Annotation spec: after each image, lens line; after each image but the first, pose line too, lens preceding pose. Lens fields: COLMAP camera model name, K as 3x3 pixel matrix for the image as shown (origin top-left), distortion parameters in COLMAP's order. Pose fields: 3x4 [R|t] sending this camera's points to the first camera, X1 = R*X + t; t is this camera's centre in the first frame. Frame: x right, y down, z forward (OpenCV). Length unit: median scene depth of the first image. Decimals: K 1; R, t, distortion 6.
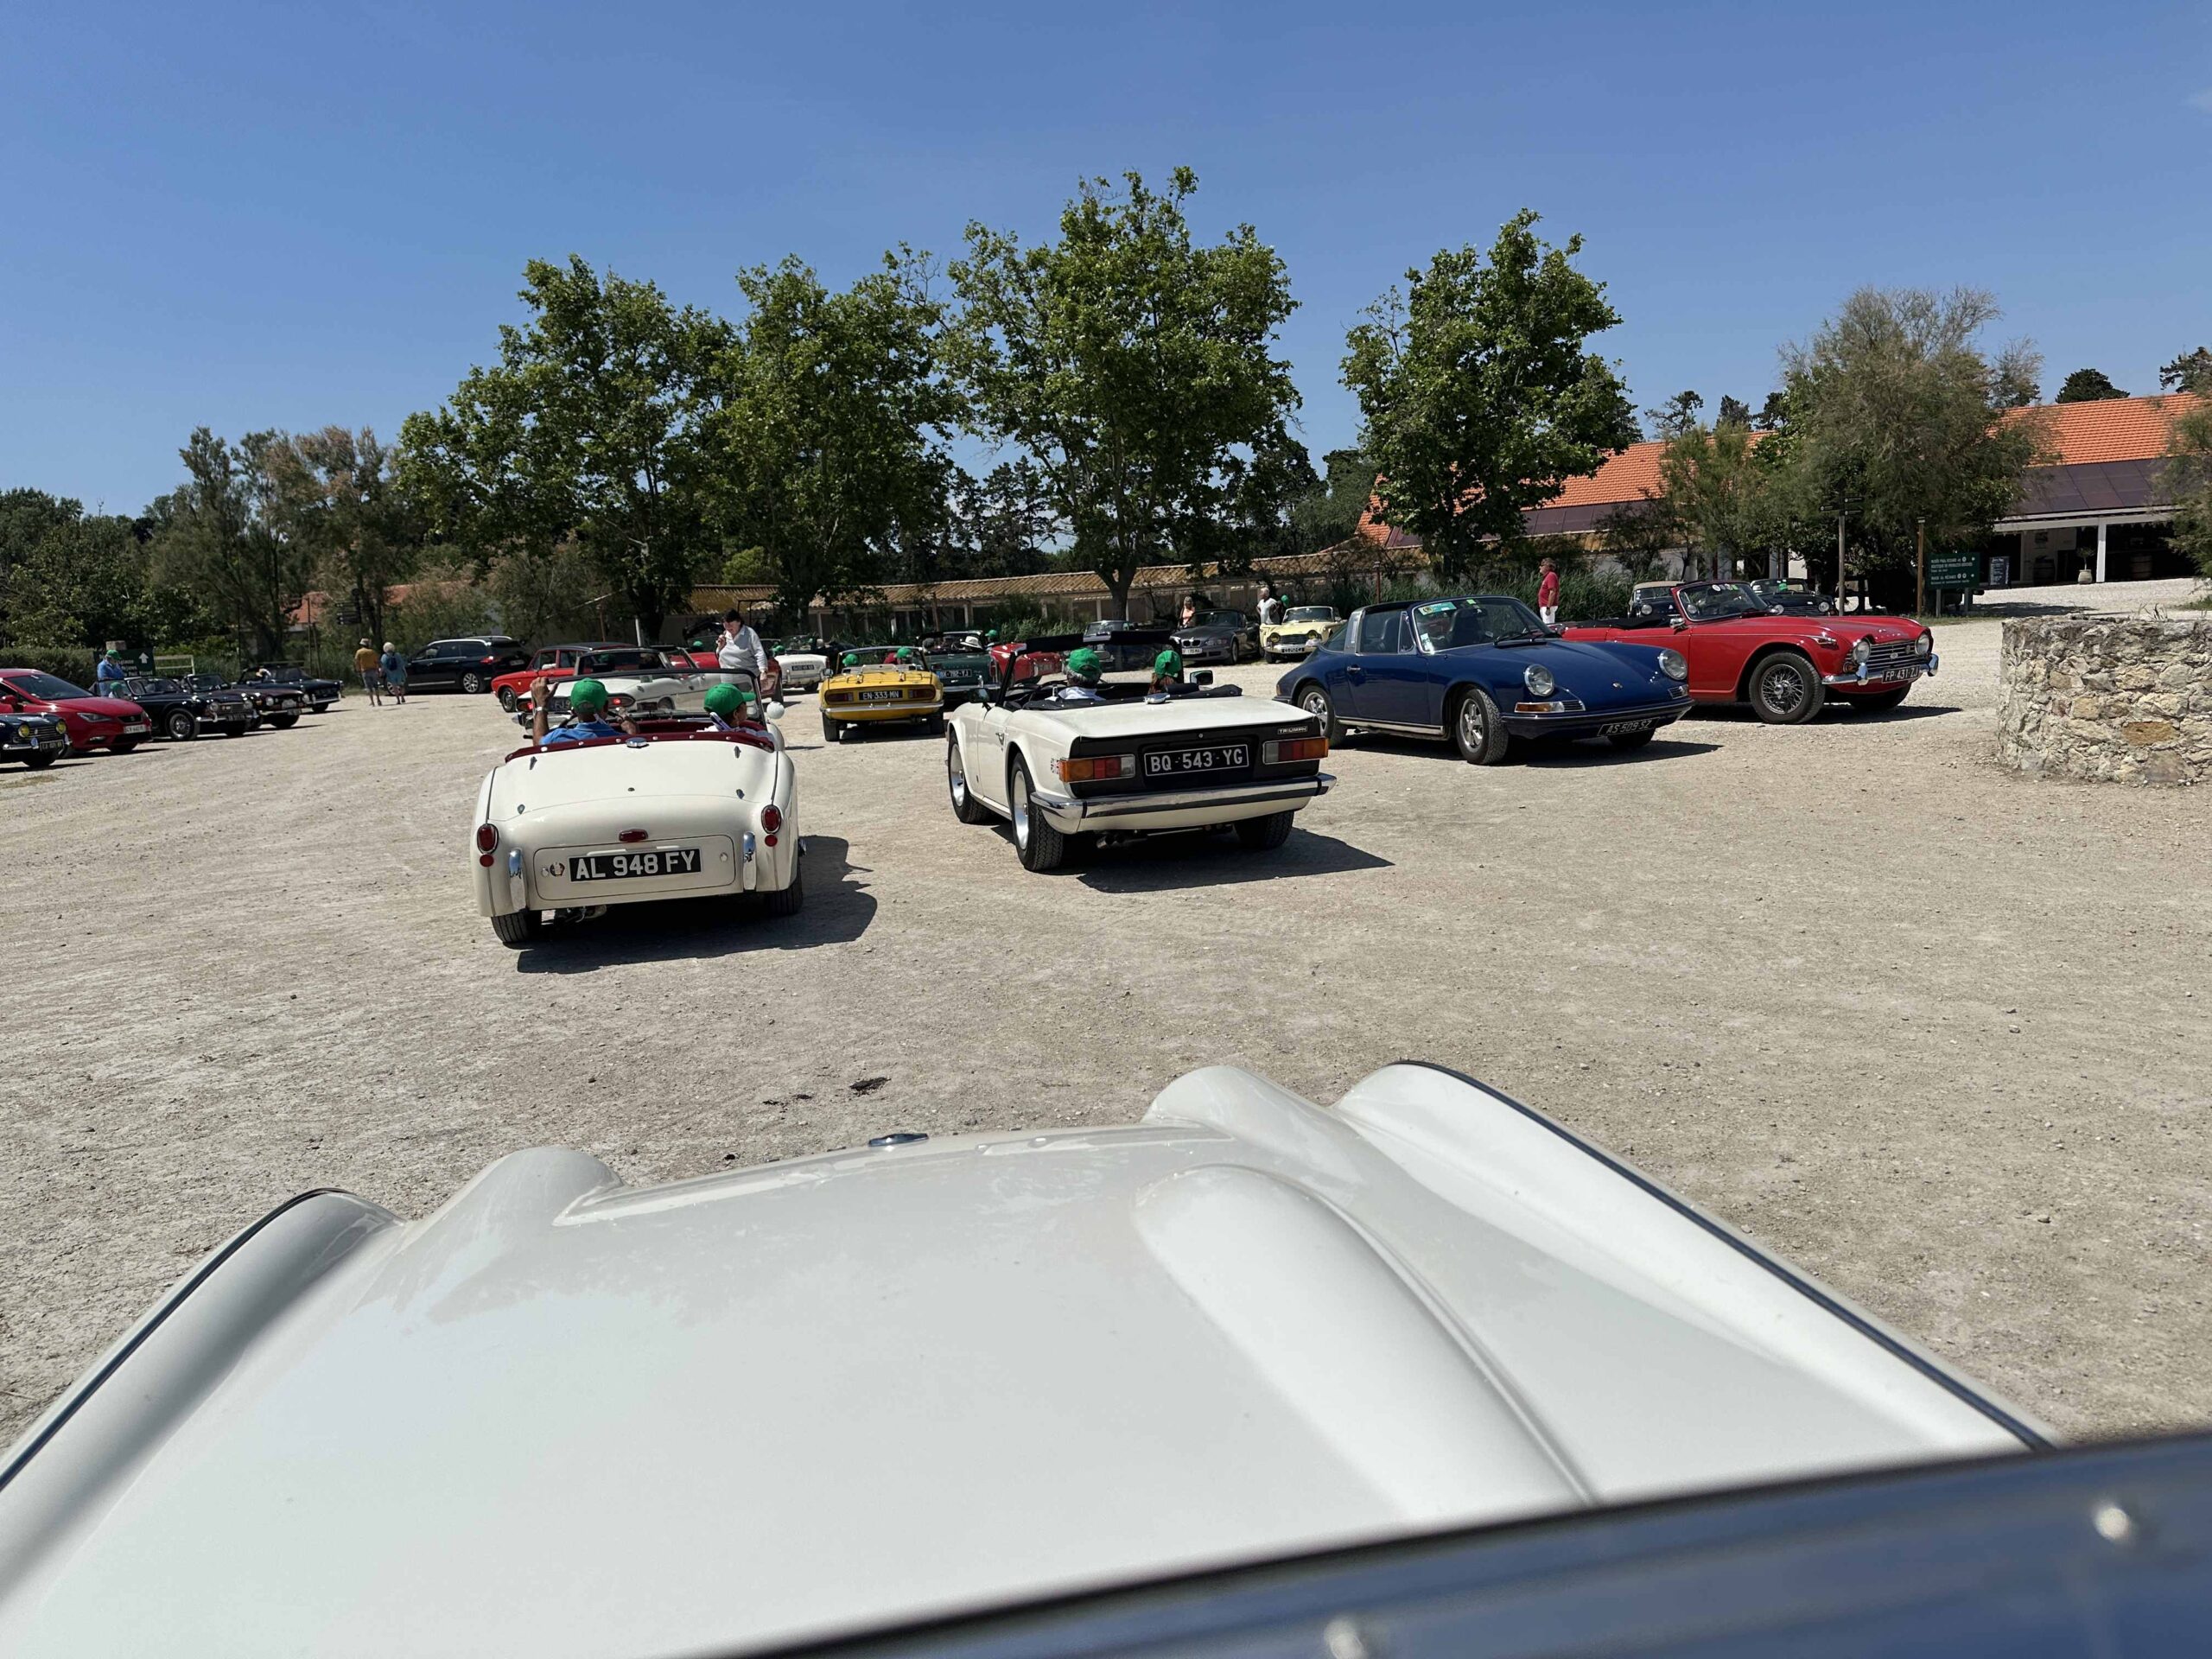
lens RADIAL K [[1513.4, 0, 1106.0], [0, 1513.4, 829.5], [0, 0, 1]] dist [0.024743, -0.002107]
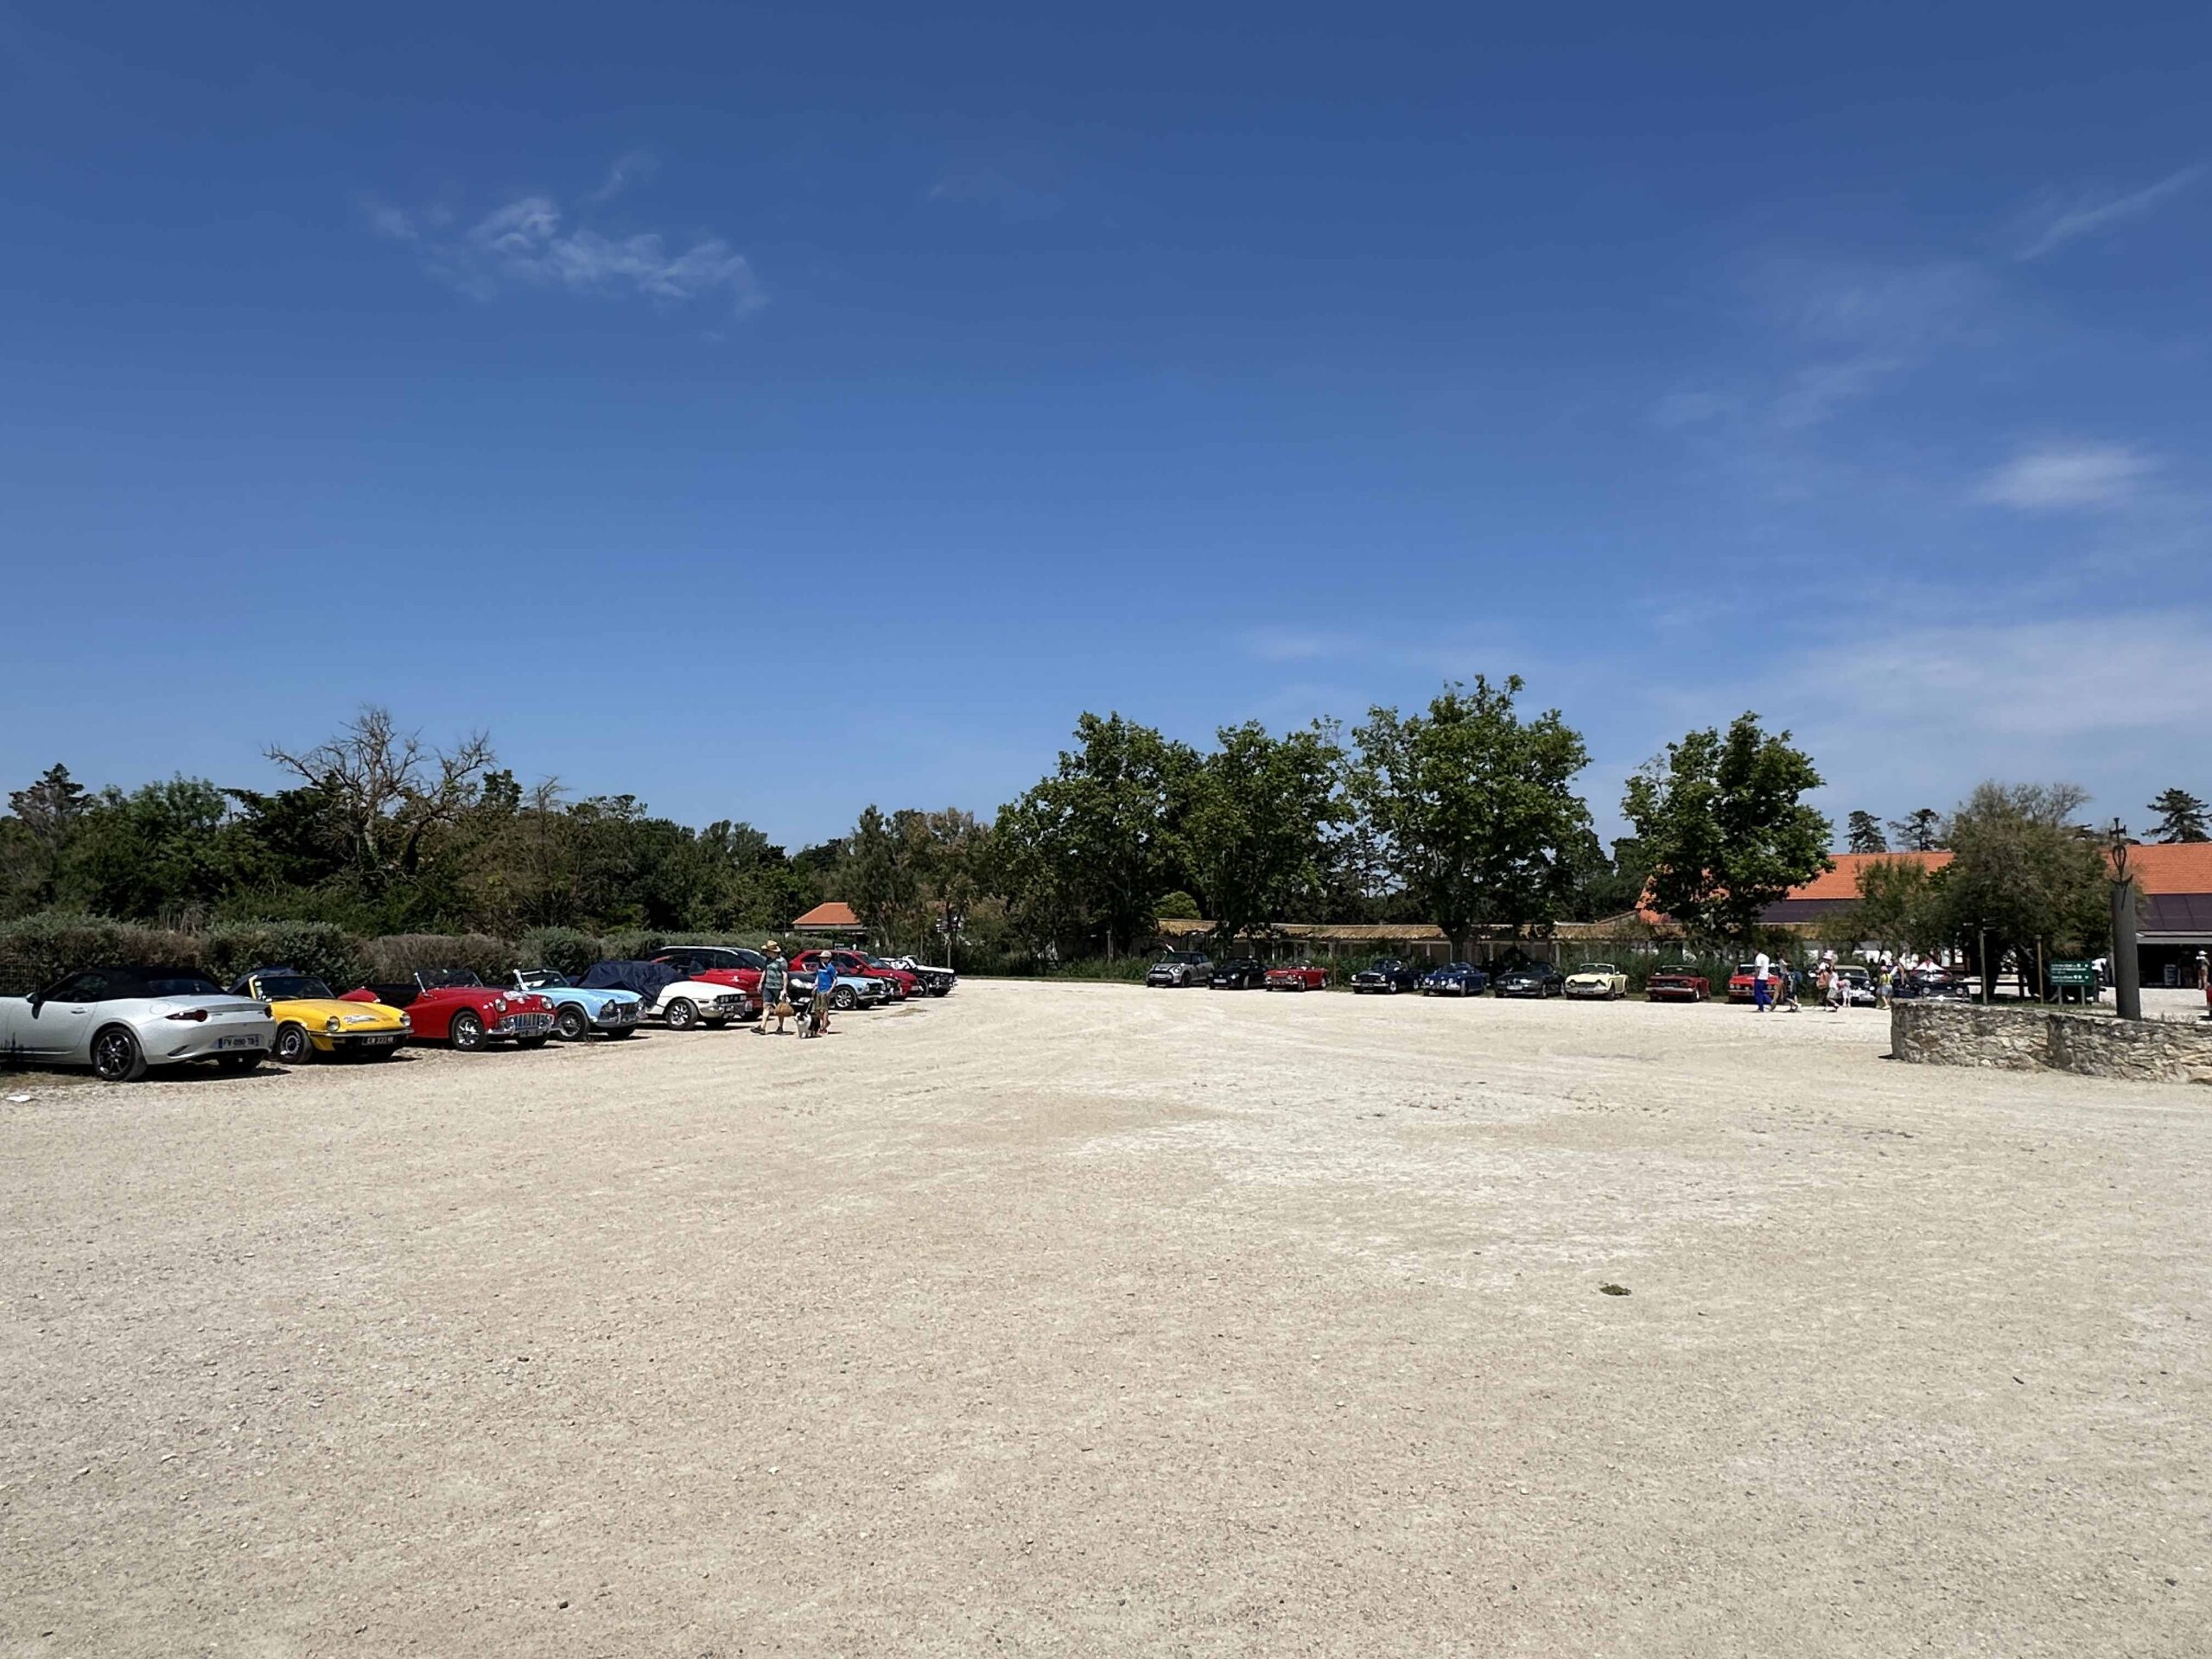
lens RADIAL K [[1363.6, 0, 1106.0], [0, 1363.6, 829.5], [0, 0, 1]] dist [-0.003471, -0.000822]
pose [[0.974930, 0.049748, -0.216880, -0.041621], [-0.096444, 0.972849, -0.210387, 0.043123], [0.200526, 0.226029, 0.953258, -0.336846]]
